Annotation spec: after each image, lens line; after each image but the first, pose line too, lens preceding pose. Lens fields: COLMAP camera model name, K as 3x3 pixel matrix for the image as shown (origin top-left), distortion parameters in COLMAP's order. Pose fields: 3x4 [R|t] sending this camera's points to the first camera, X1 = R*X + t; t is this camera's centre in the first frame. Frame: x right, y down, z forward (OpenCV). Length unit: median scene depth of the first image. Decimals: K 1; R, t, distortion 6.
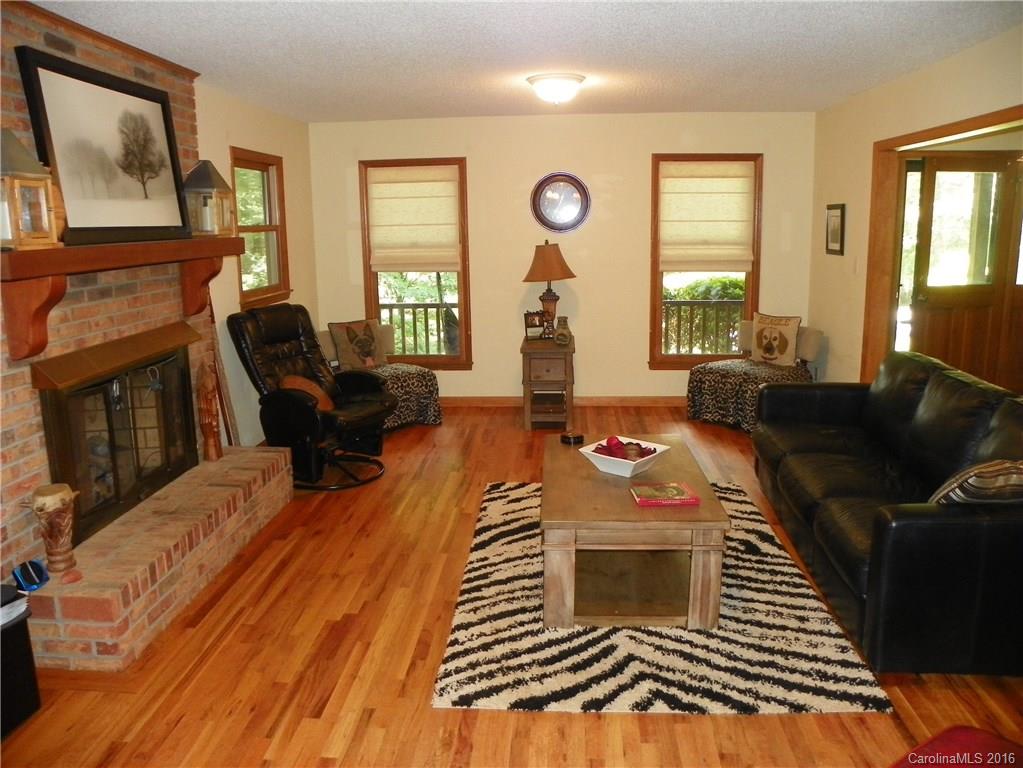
lens RADIAL K [[778.0, 0, 509.7], [0, 778.0, 377.8], [0, 0, 1]] dist [-0.164371, 0.115601]
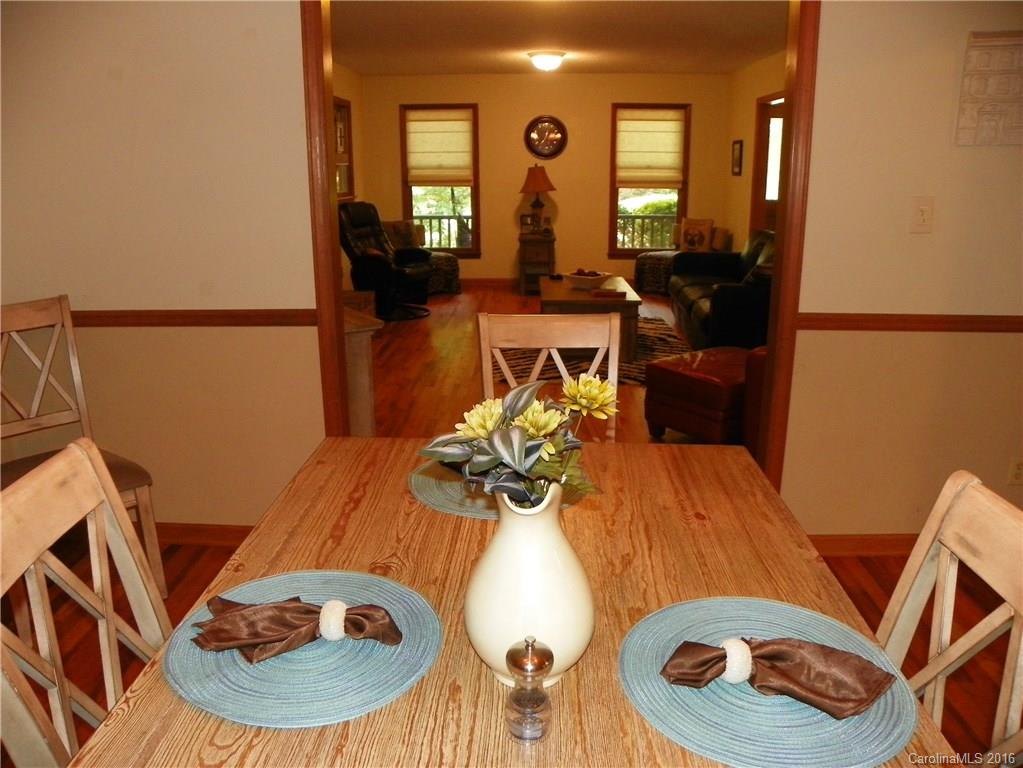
lens RADIAL K [[778.0, 0, 509.7], [0, 778.0, 377.8], [0, 0, 1]] dist [-0.164371, 0.115601]
pose [[0.999323, 0.003220, 0.036650, -0.050822], [-0.005817, 0.997459, 0.071000, 0.112875], [-0.036329, -0.071165, 0.996803, -0.426601]]
